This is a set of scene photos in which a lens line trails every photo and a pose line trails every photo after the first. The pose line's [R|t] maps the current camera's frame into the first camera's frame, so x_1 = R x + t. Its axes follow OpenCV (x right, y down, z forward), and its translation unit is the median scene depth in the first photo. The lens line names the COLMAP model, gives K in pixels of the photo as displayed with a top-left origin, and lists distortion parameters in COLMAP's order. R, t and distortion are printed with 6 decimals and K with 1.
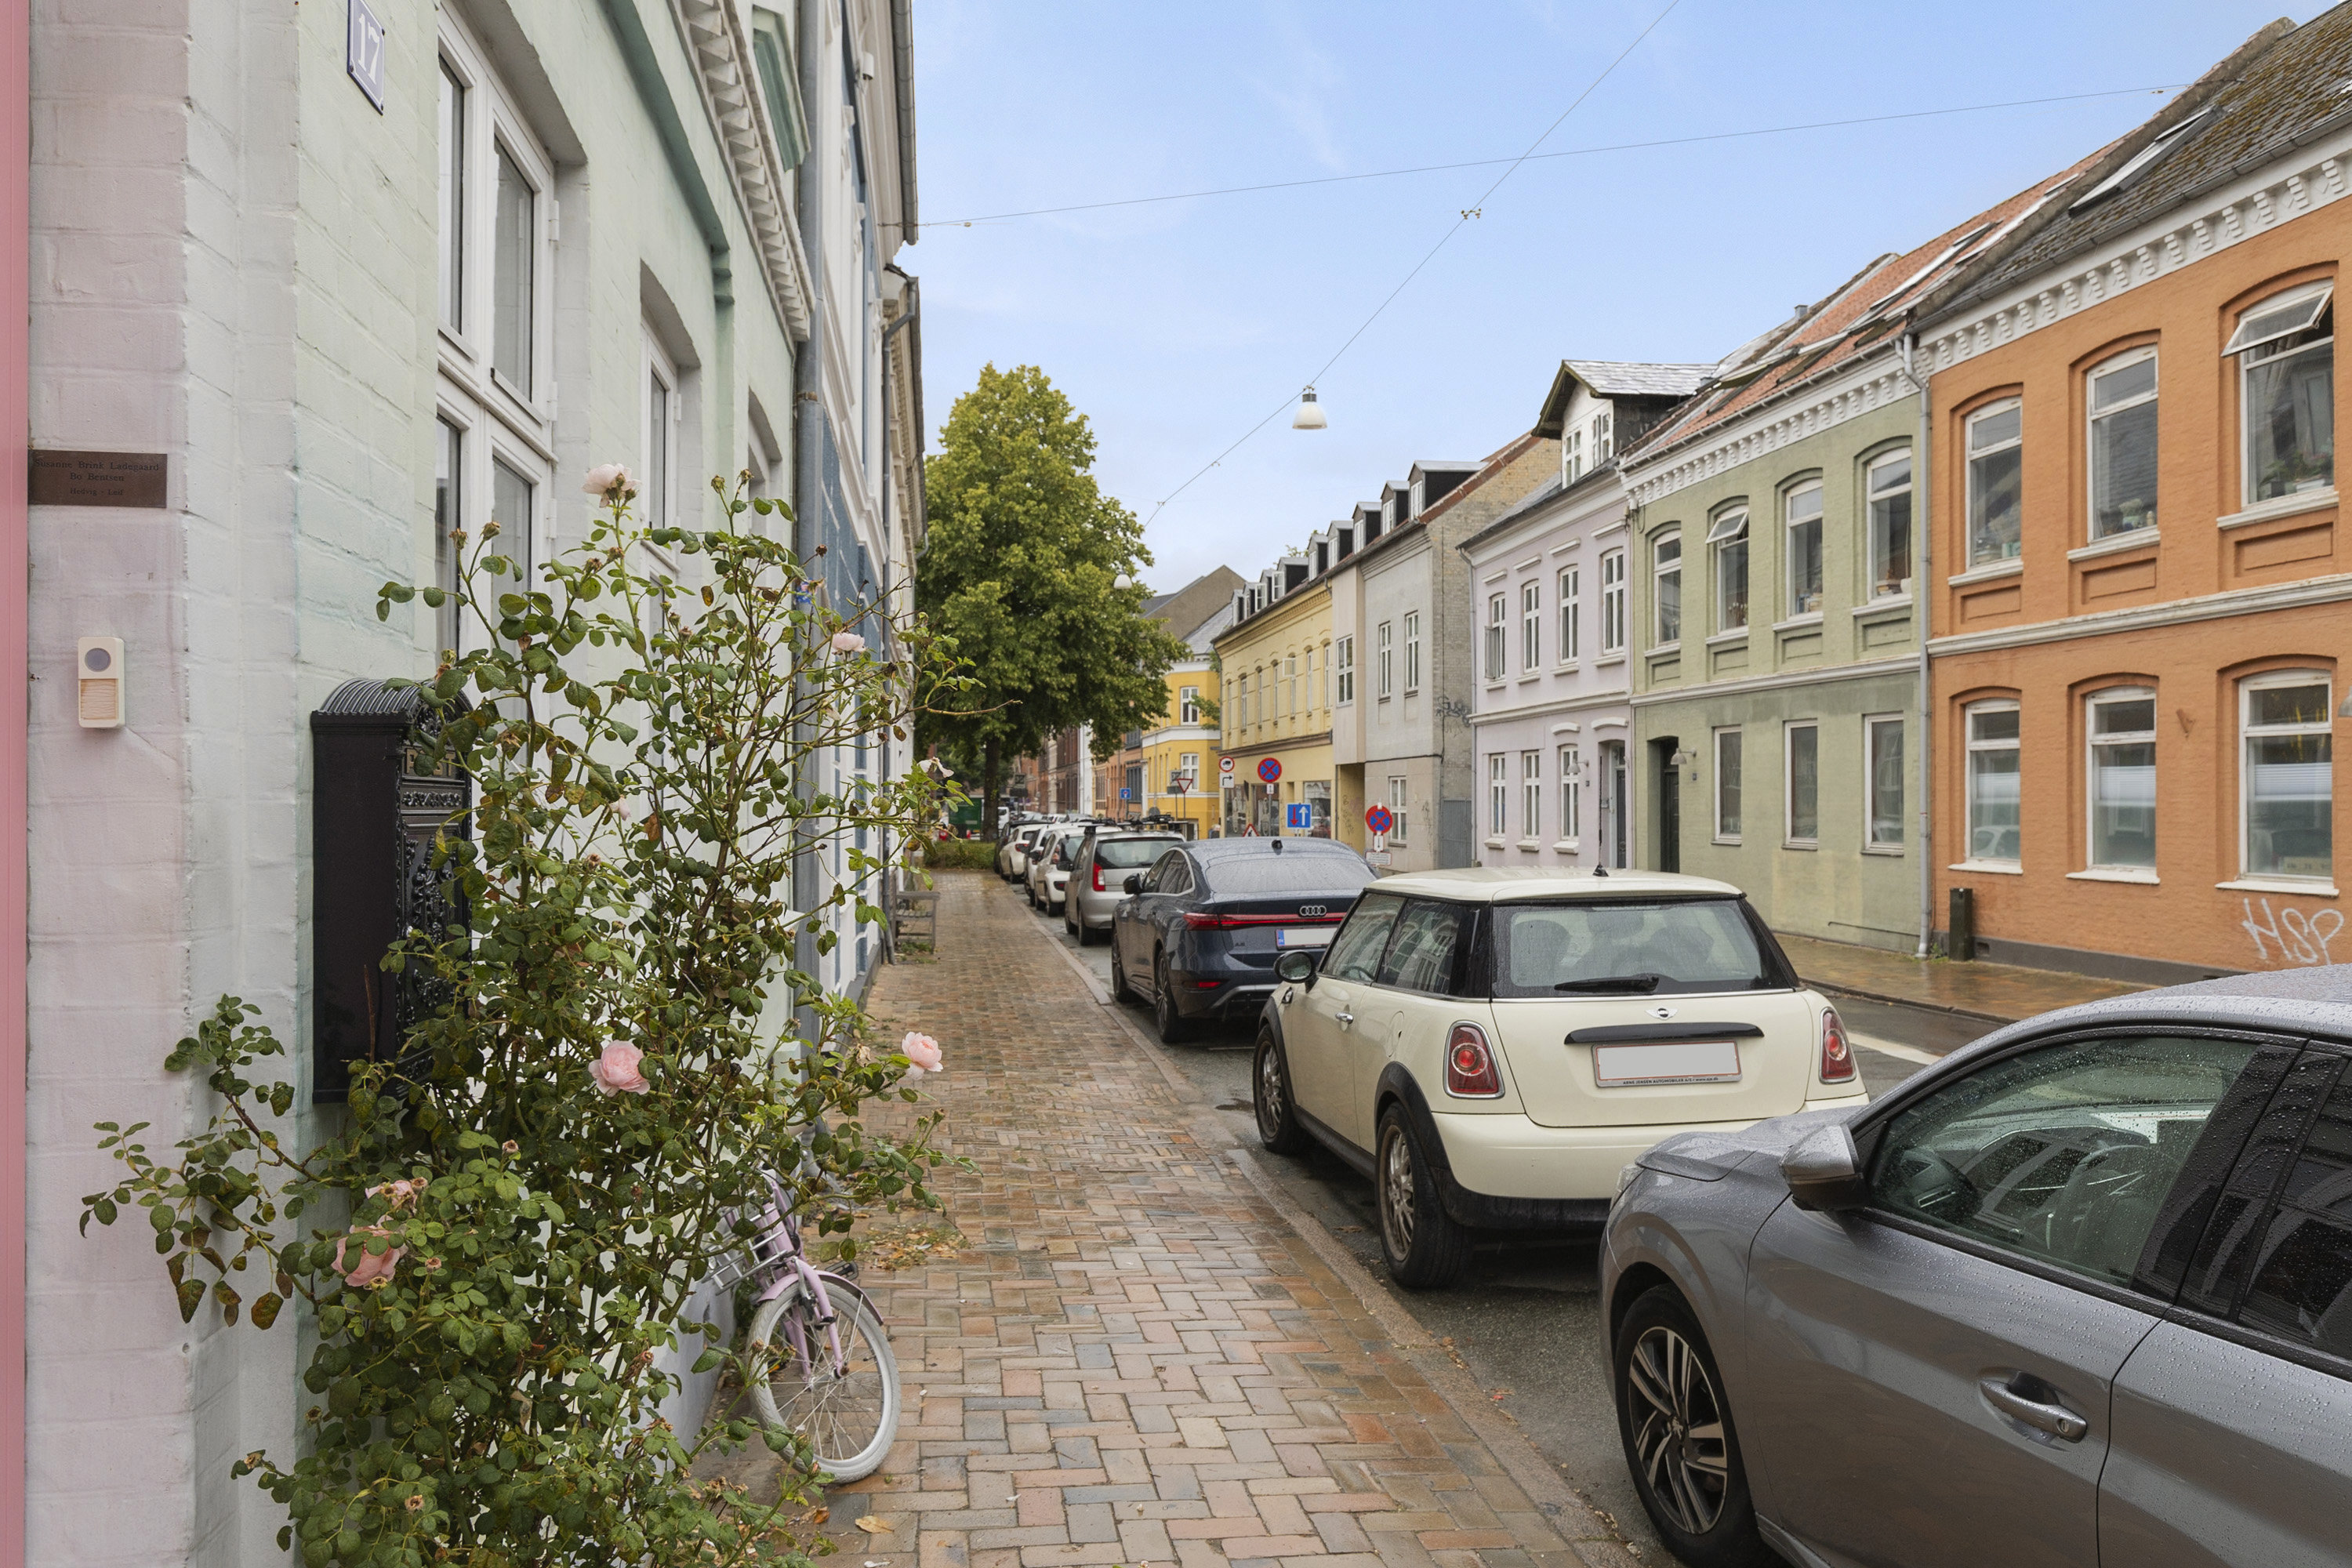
lens RADIAL K [[1790.2, 0, 1174.3], [0, 1790.2, 791.6], [0, 0, 1]] dist [-0.002243, -0.000636]
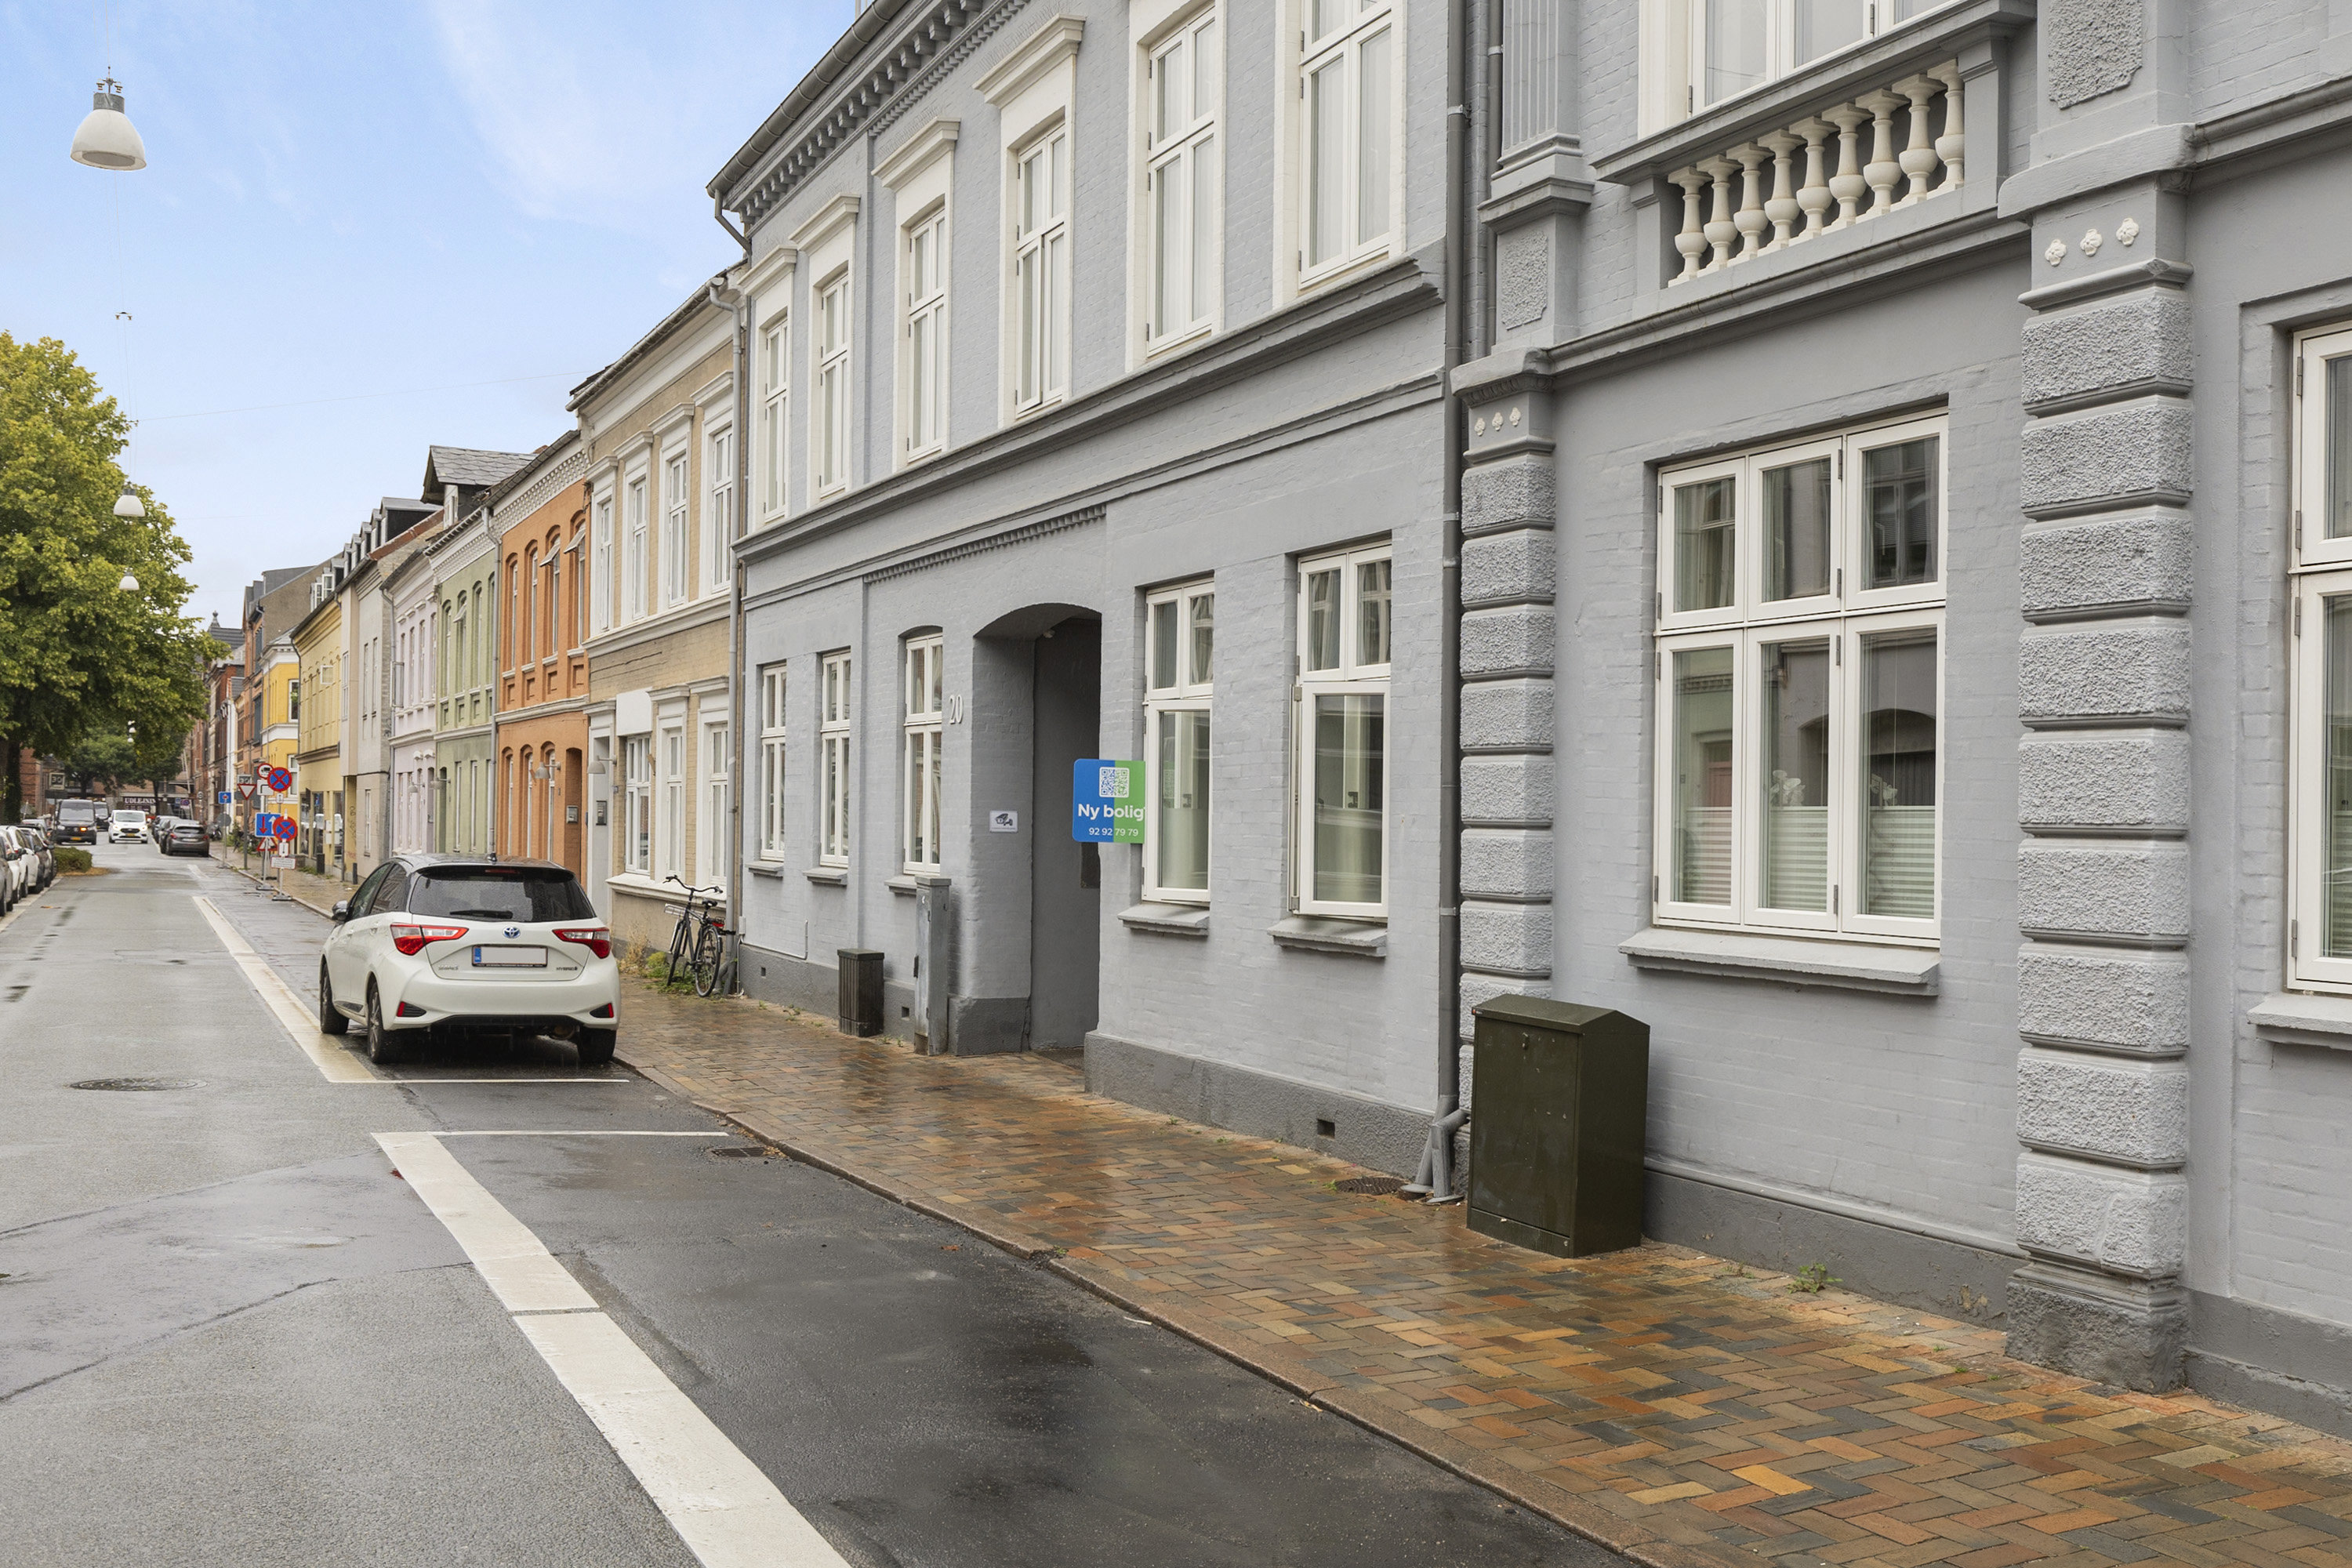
lens RADIAL K [[2300.8, 0, 1177.8], [0, 2300.8, 784.0], [0, 0, 1]] dist [0.004626, 0.000000]
pose [[0.955251, 0.019495, 0.295154, 0.139983], [-0.018138, 0.999809, -0.007335, -0.007621], [-0.295240, 0.001653, 0.955422, -0.350440]]
